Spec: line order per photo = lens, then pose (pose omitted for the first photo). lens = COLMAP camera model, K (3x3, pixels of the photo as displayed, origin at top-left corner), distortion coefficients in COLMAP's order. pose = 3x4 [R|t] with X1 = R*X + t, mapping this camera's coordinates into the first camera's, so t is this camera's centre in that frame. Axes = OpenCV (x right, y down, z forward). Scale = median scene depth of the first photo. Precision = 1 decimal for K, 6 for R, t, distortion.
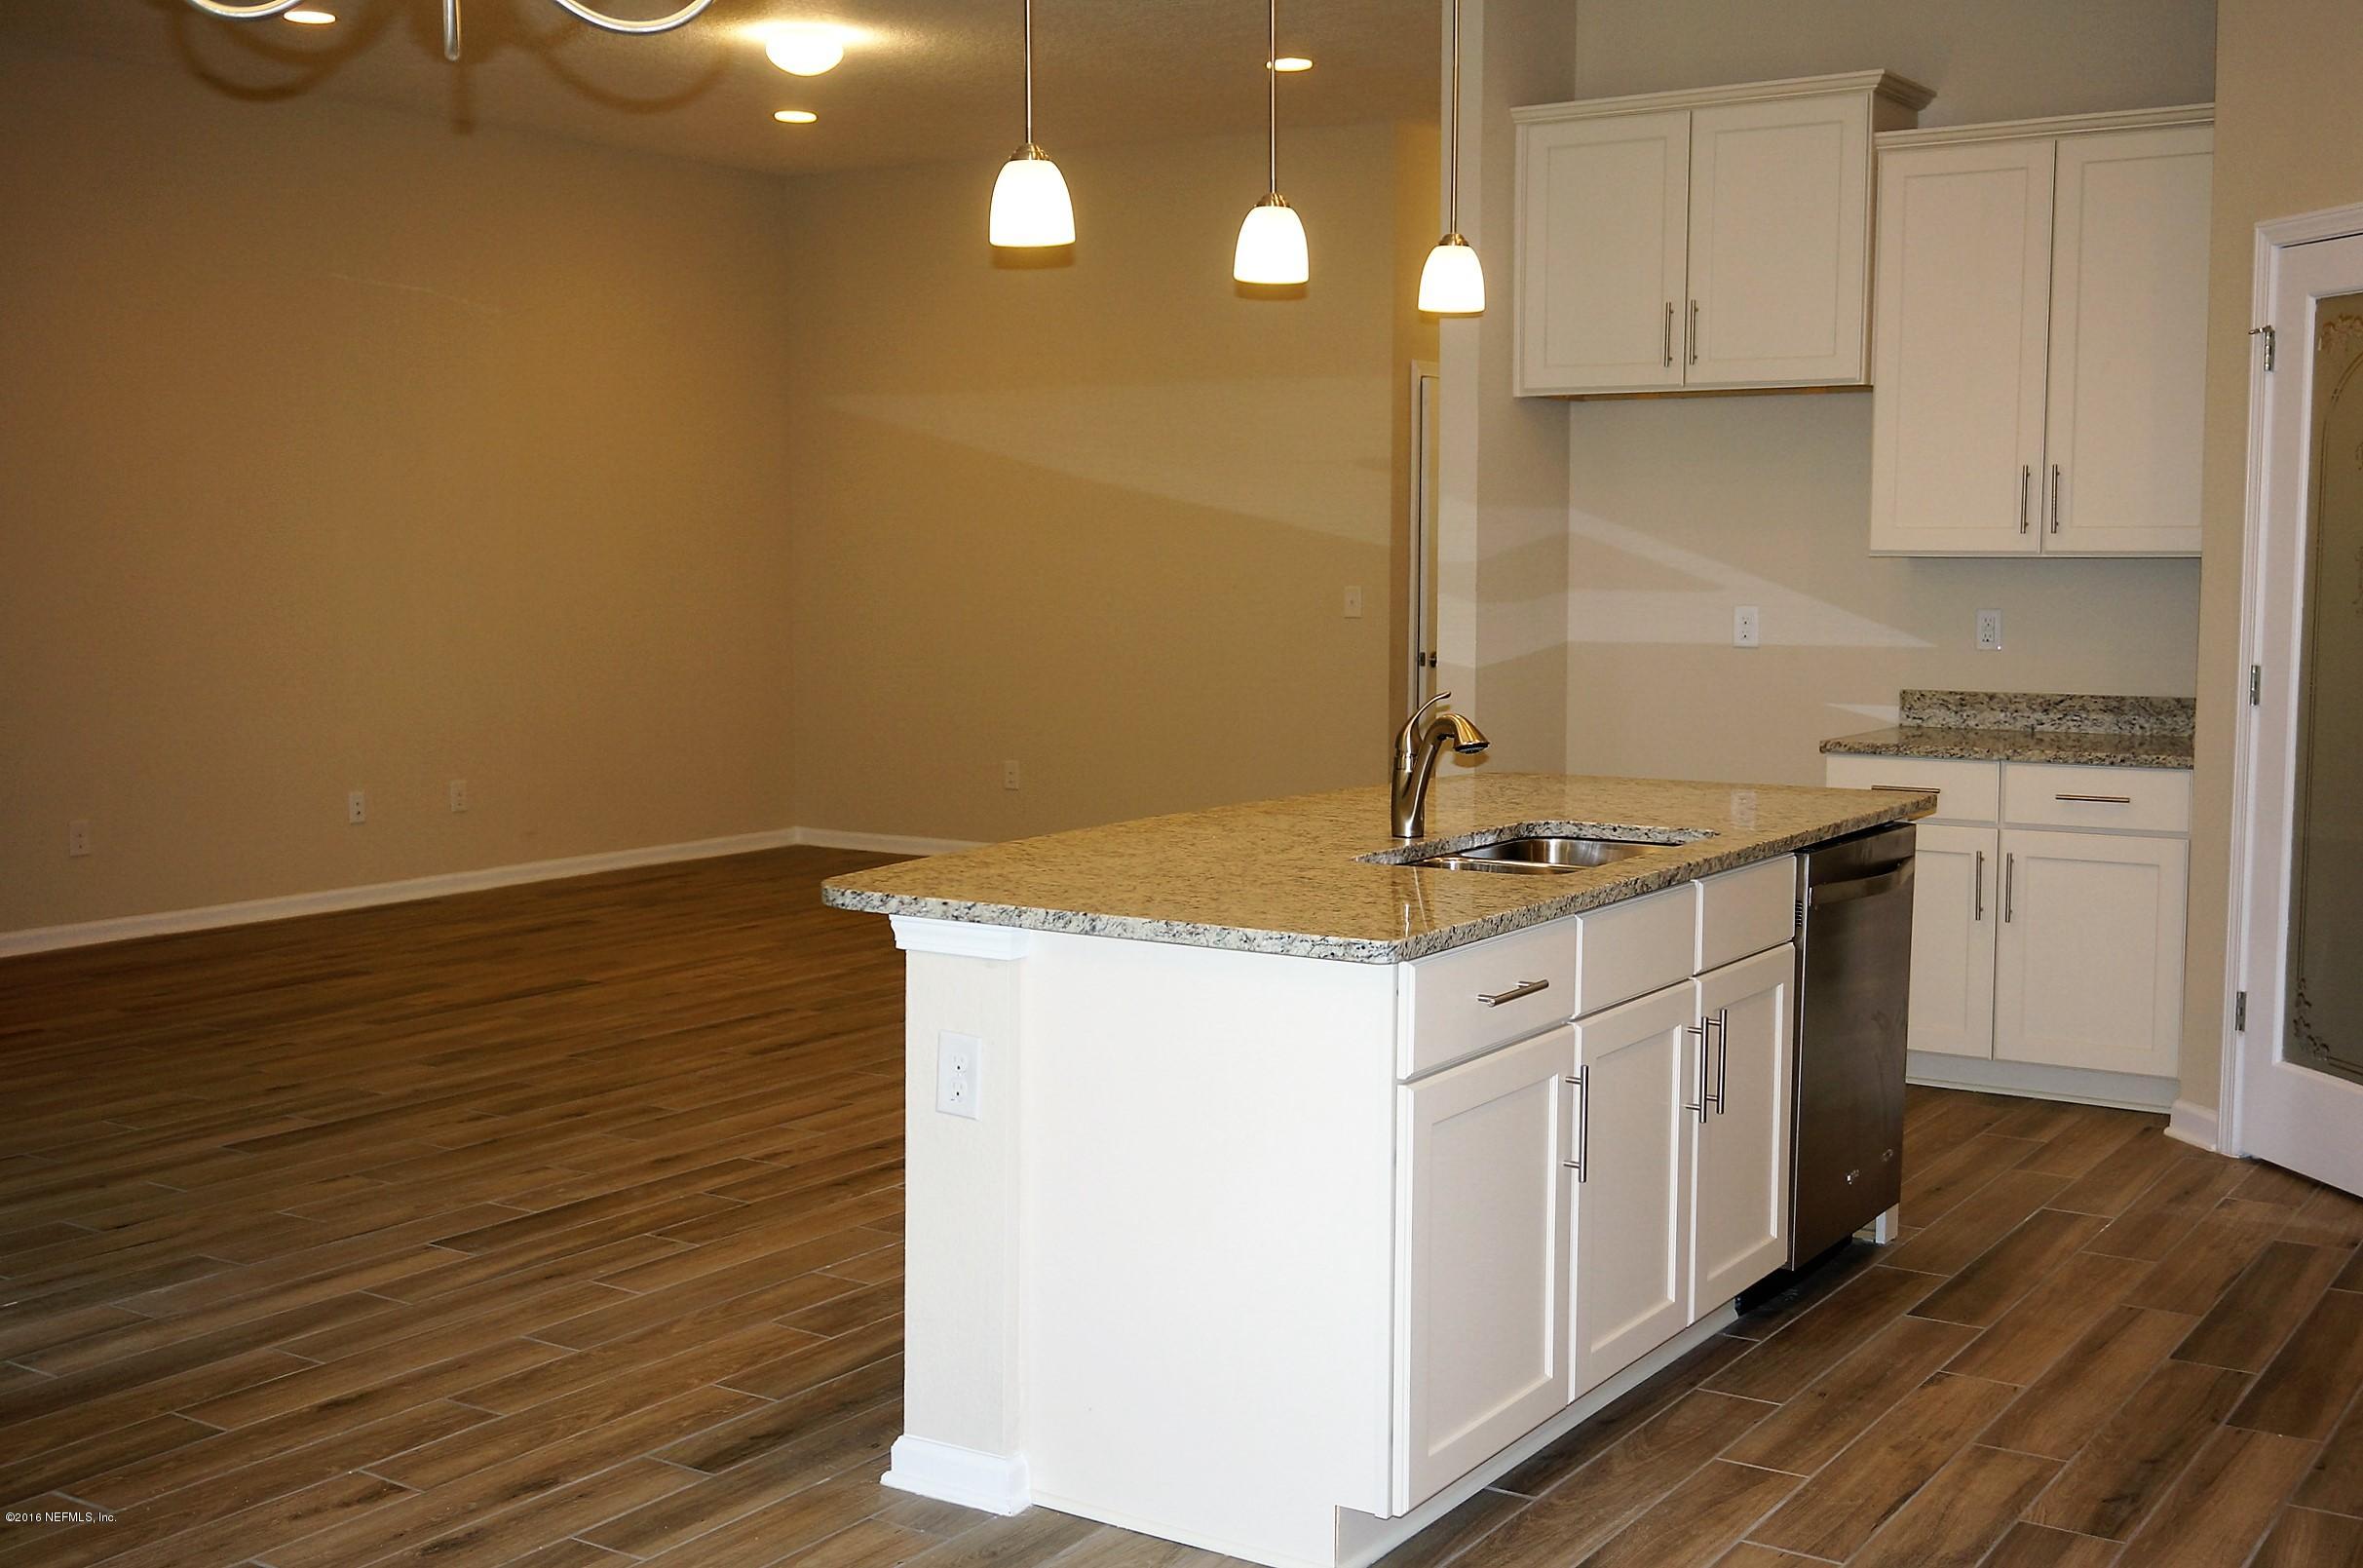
lens RADIAL K [[2548.7, 0, 1181.5], [0, 2548.7, 784.0], [0, 0, 1]] dist [-0.001510, -0.003102]
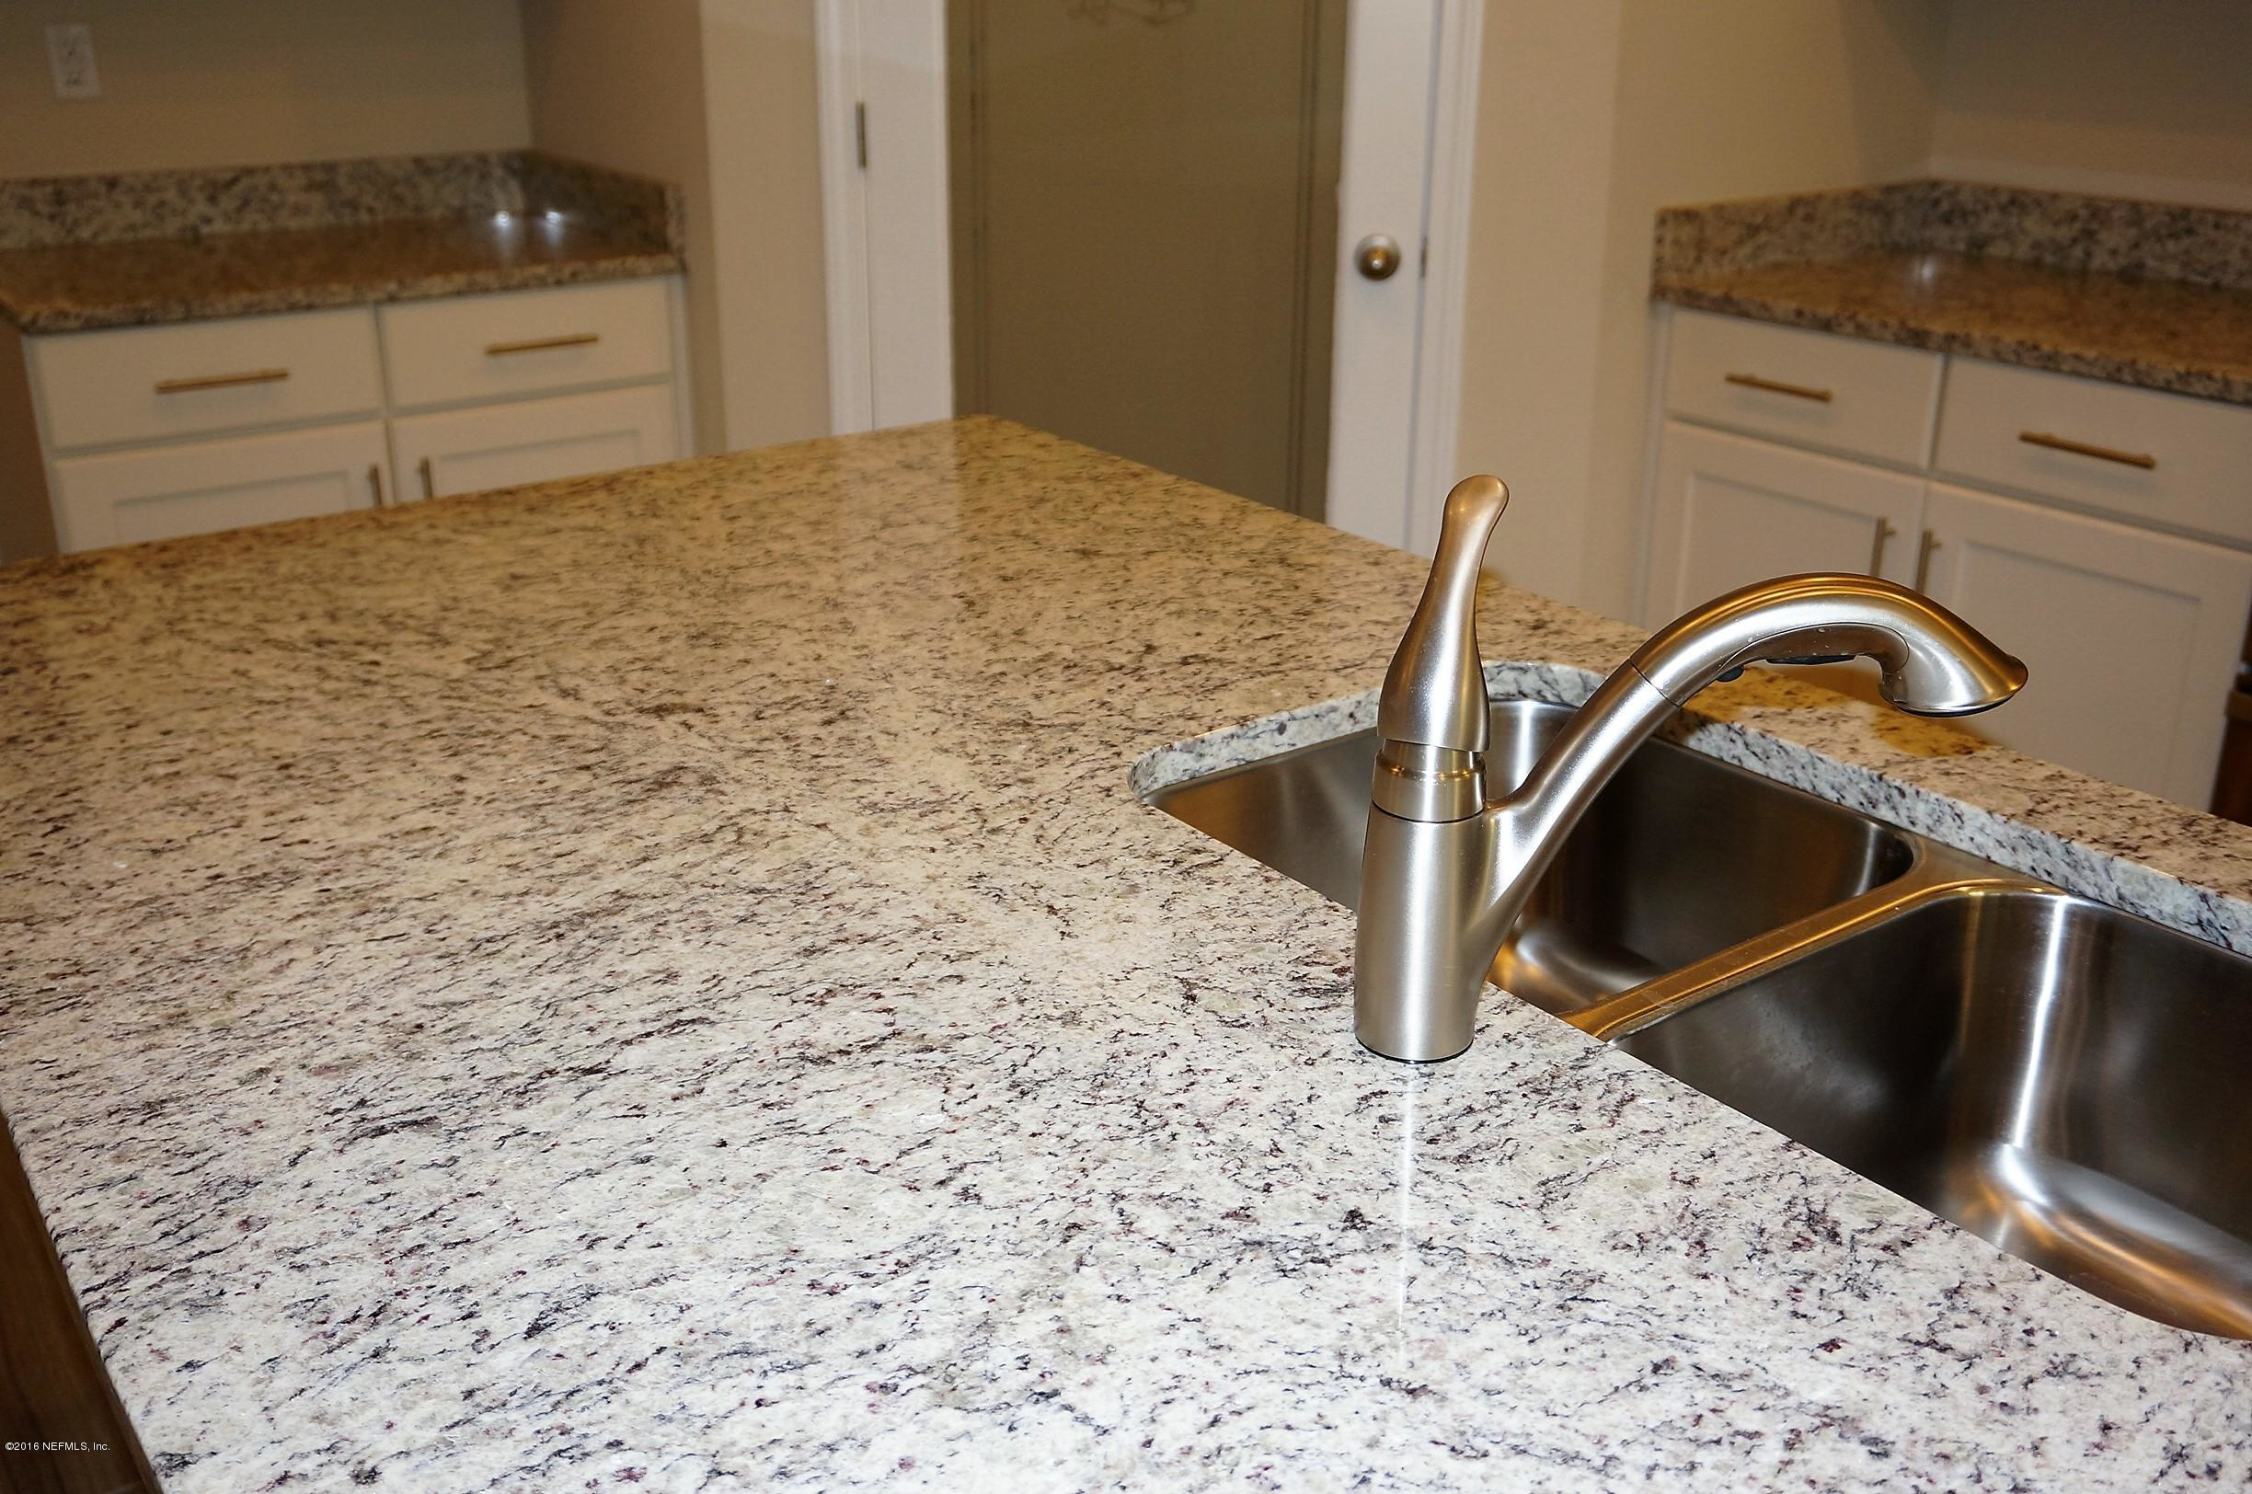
lens RADIAL K [[2069.9, 0, 1126.0], [0, 2069.9, 747.0], [0, 0, 1]] dist [-0.000516, 0.009556]
pose [[0.346615, -0.344846, 0.872319, -0.058875], [0.081860, 0.937542, 0.338103, -0.055282], [-0.934429, -0.045783, 0.353195, 0.621977]]
